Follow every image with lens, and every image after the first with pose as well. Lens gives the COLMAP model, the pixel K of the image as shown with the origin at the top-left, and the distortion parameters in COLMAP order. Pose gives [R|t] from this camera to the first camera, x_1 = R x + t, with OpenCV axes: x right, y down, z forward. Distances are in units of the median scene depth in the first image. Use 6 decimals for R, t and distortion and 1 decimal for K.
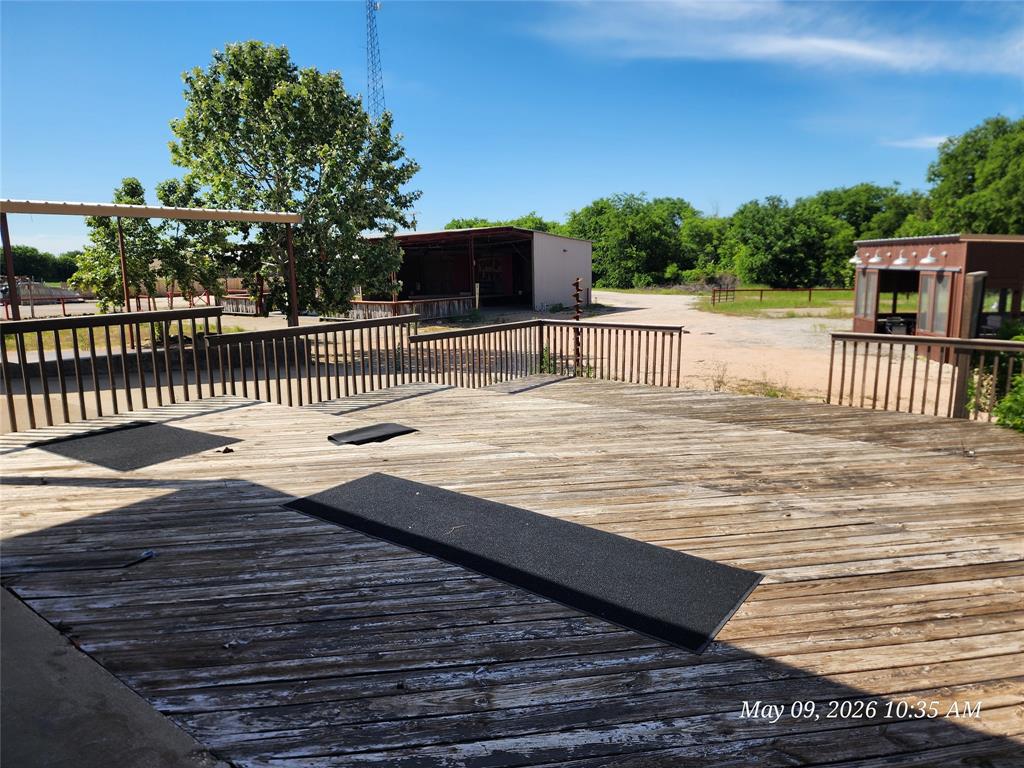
lens RADIAL K [[686.2, 0, 507.3], [0, 686.2, 382.7], [0, 0, 1]] dist [0.076956, -0.071987]
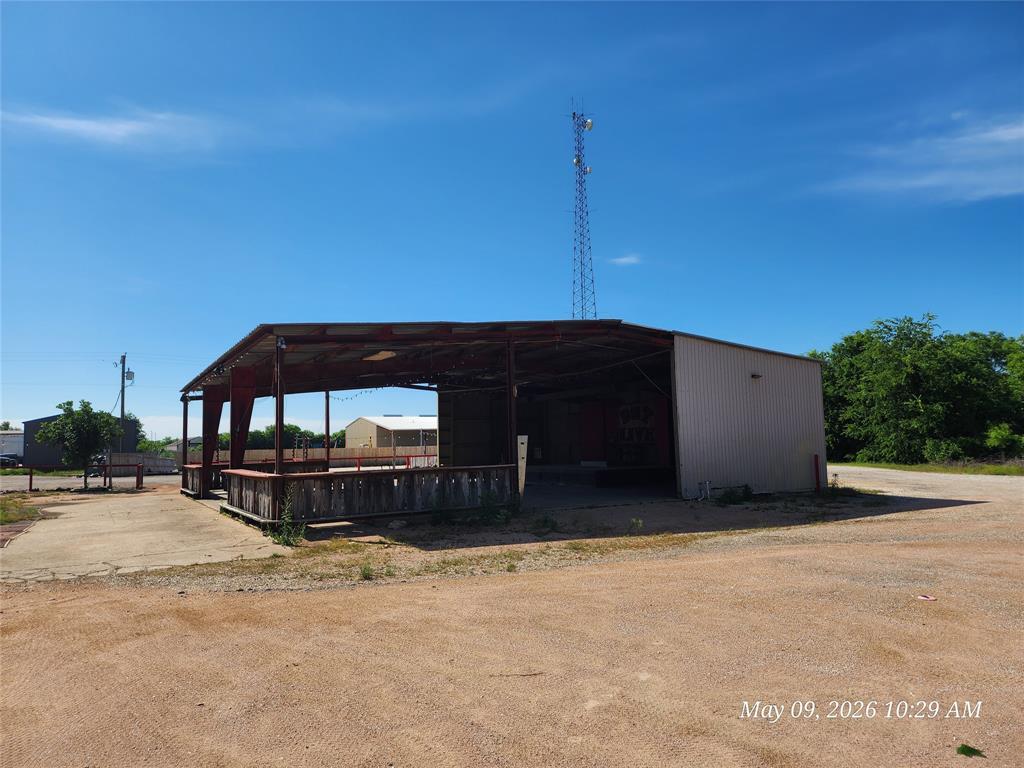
lens RADIAL K [[686.2, 0, 507.3], [0, 686.2, 382.7], [0, 0, 1]] dist [0.076956, -0.071987]
pose [[0.936597, -0.029986, -0.349124, 0.056438], [-0.059787, 0.968048, -0.243535, -0.035793], [0.345271, 0.248967, 0.904877, 0.306480]]
